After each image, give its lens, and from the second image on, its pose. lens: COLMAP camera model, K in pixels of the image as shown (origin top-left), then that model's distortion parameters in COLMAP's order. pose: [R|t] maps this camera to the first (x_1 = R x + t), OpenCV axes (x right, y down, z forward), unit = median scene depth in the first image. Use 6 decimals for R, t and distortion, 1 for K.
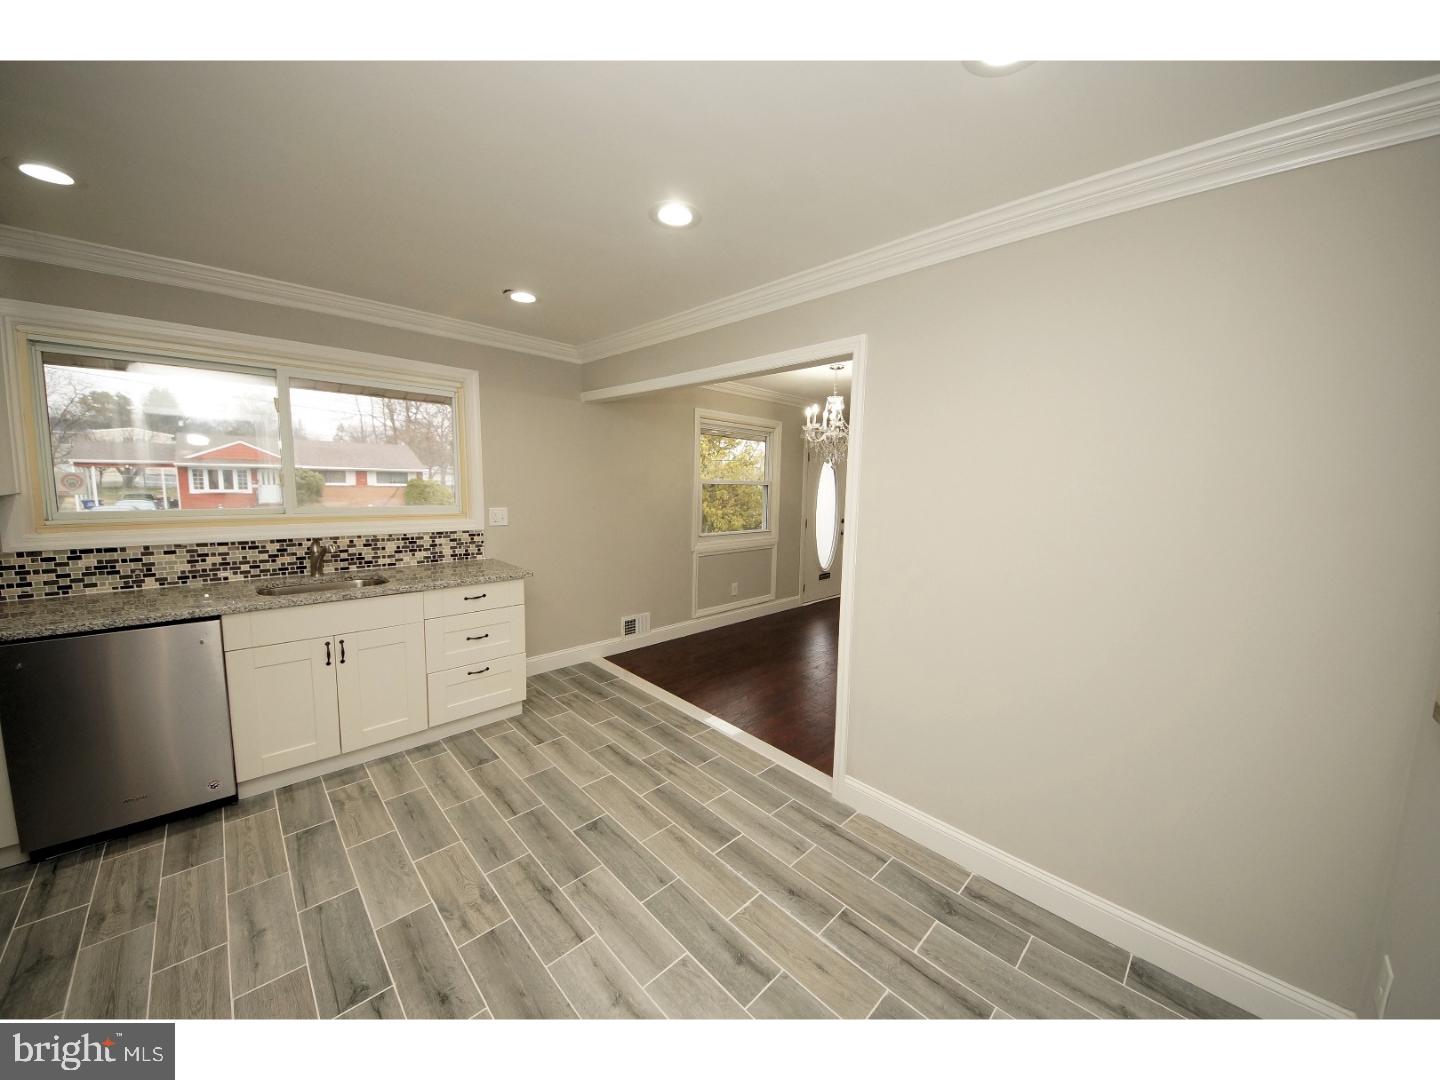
lens RADIAL K [[509.1, 0, 719.5], [0, 509.1, 536.7], [0, 0, 1]] dist [0.016503, -0.014997]
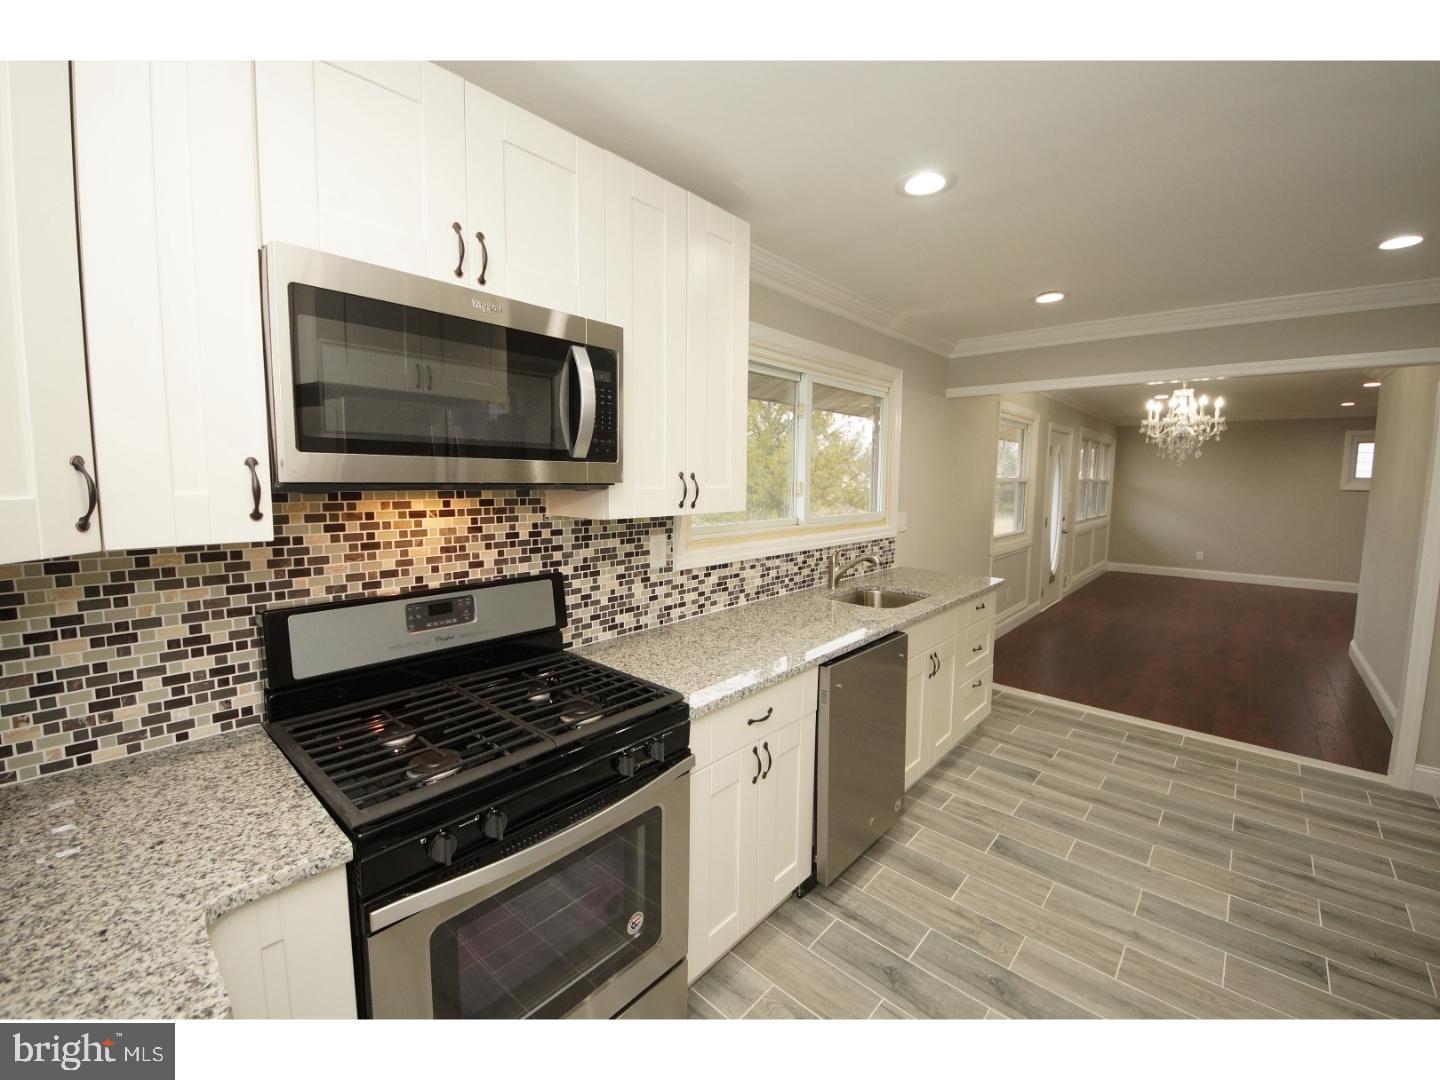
lens RADIAL K [[589.7, 0, 715.7], [0, 589.7, 532.1], [0, 0, 1]] dist [0.014085, -0.018184]
pose [[0.998331, -0.020139, 0.054127, -1.114147], [0.020718, 0.999734, -0.010167, -0.022296], [-0.053908, 0.011272, 0.998482, -0.093498]]
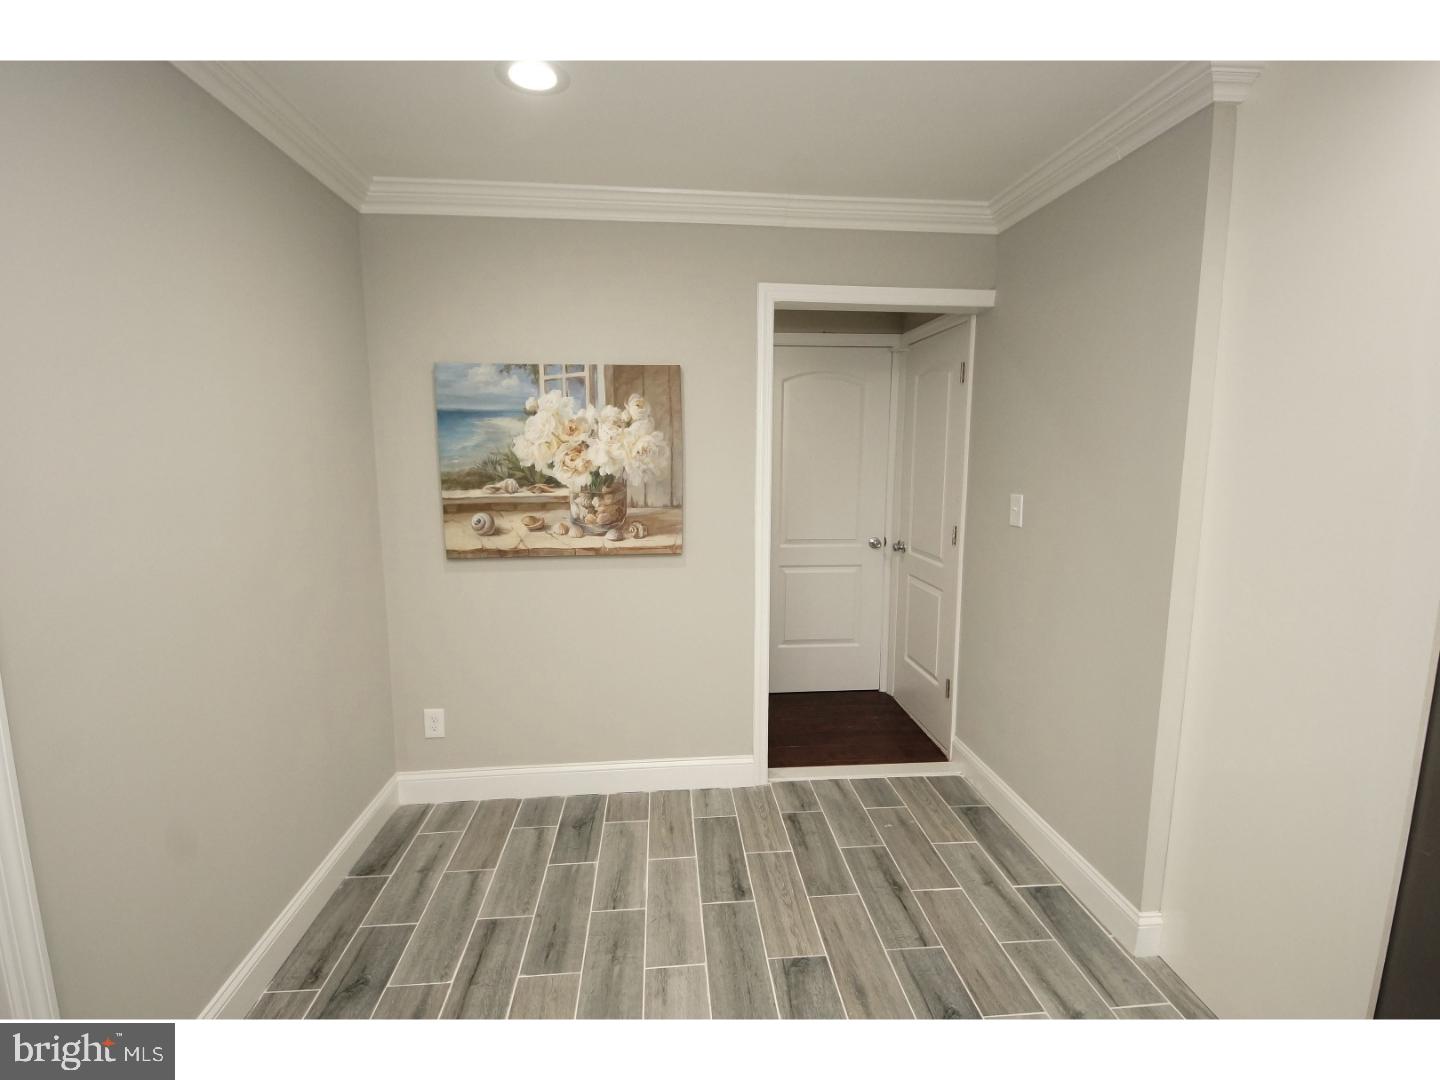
lens RADIAL K [[665.7, 0, 718.6], [0, 665.7, 533.8], [0, 0, 1]] dist [0.018257, -0.000745]
pose [[-0.774612, -0.112479, 0.622355, -0.367746], [0.043899, 0.972121, 0.230332, -0.104843], [-0.630912, 0.205739, -0.748079, 0.872839]]
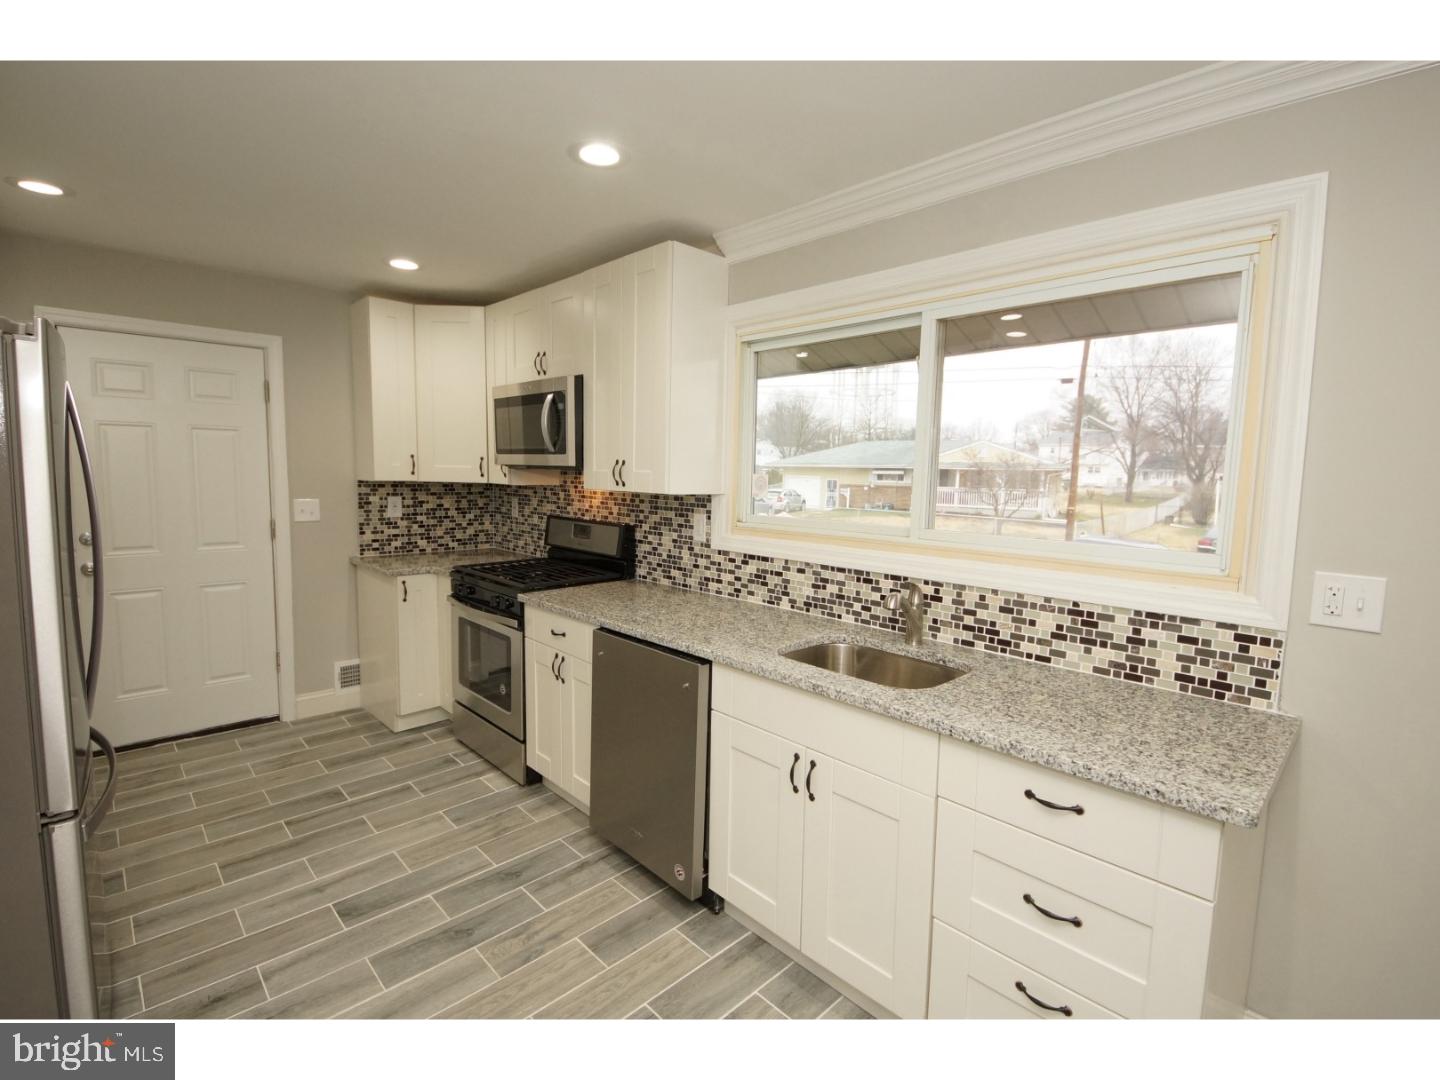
lens RADIAL K [[665.7, 0, 718.6], [0, 665.7, 533.8], [0, 0, 1]] dist [0.018257, -0.000745]
pose [[-0.011216, 0.070426, -0.997454, -0.011945], [-0.129031, 0.989075, 0.071286, -0.080611], [0.991577, 0.129502, -0.002006, 0.794375]]
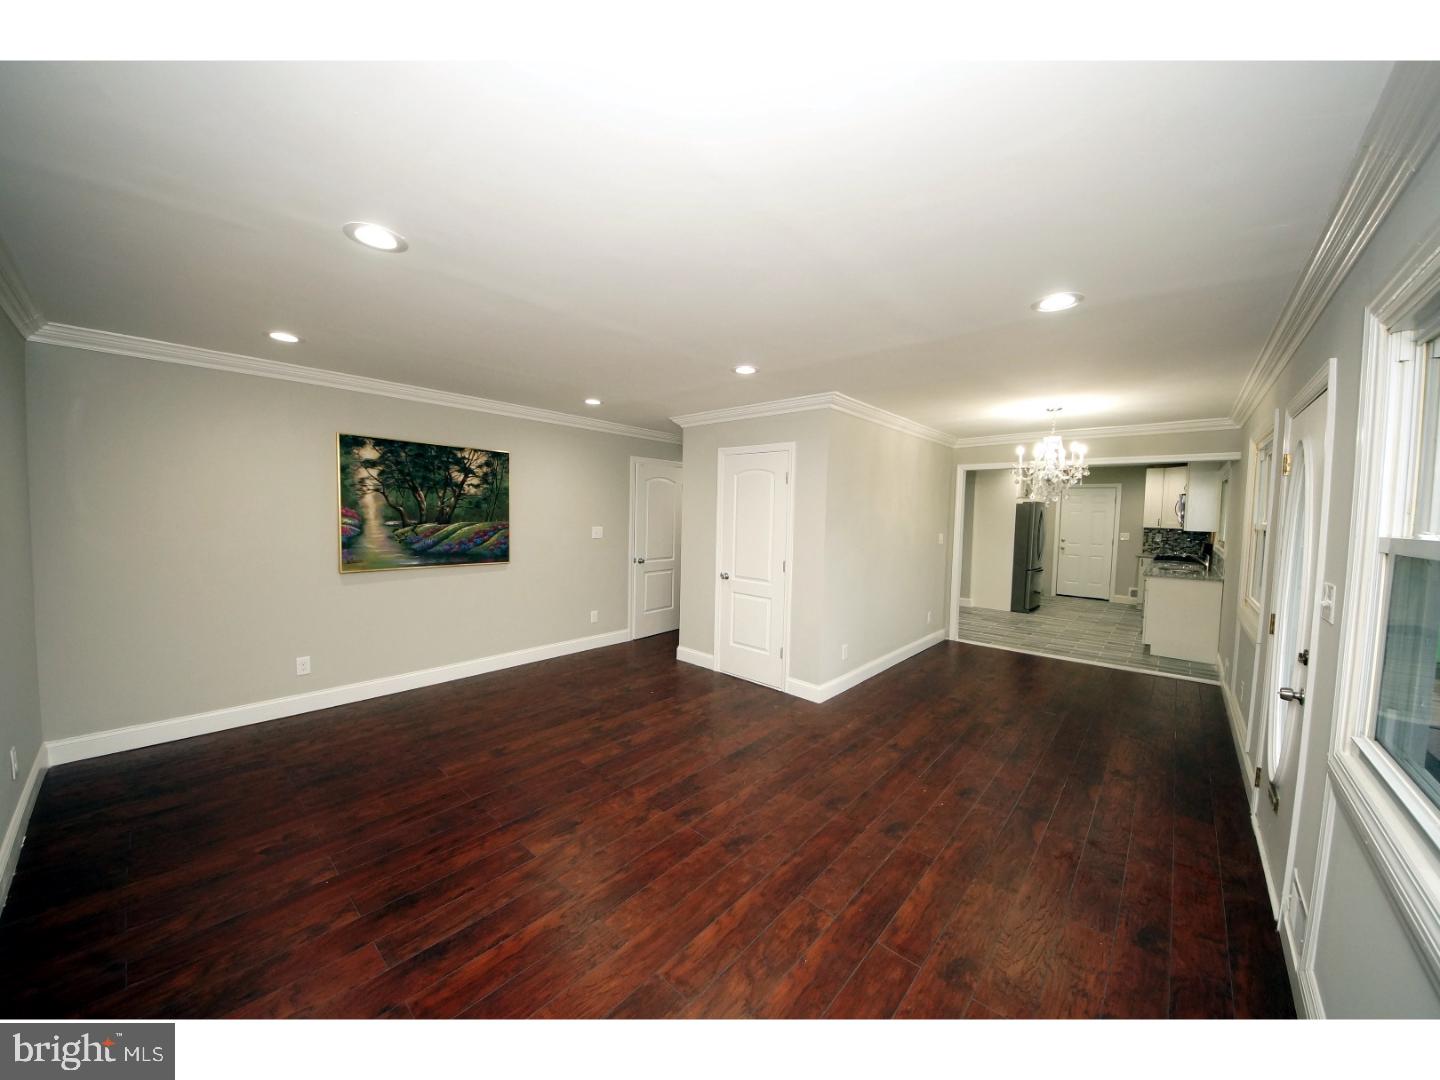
lens RADIAL K [[509.1, 0, 719.5], [0, 509.1, 536.7], [0, 0, 1]] dist [0.016503, -0.014997]
pose [[-0.997227, -0.041203, -0.061968, 1.486908], [-0.050550, 0.986183, 0.157761, -0.318307], [0.054611, 0.160456, -0.985531, 3.140611]]
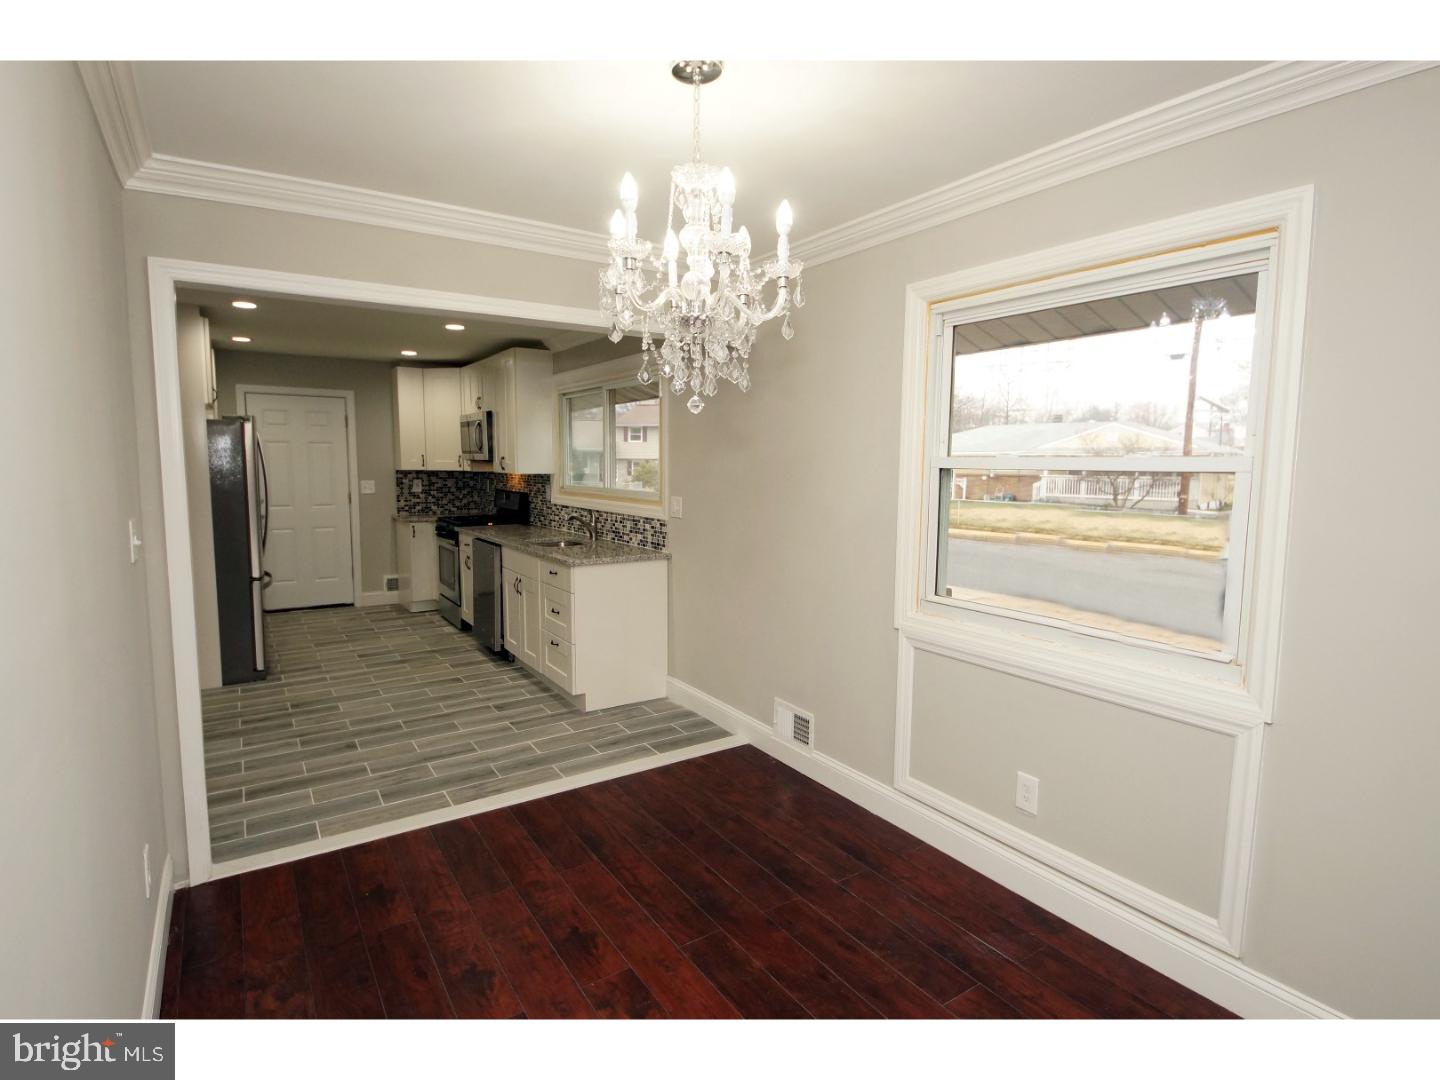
lens RADIAL K [[738.4, 0, 720.6], [0, 738.4, 536.1], [0, 0, 1]] dist [0.021160, -0.000009]
pose [[-0.199033, 0.075203, -0.977103, 1.036990], [-0.116233, 0.988202, 0.099734, -0.165527], [0.973075, 0.133422, -0.187944, 1.748370]]
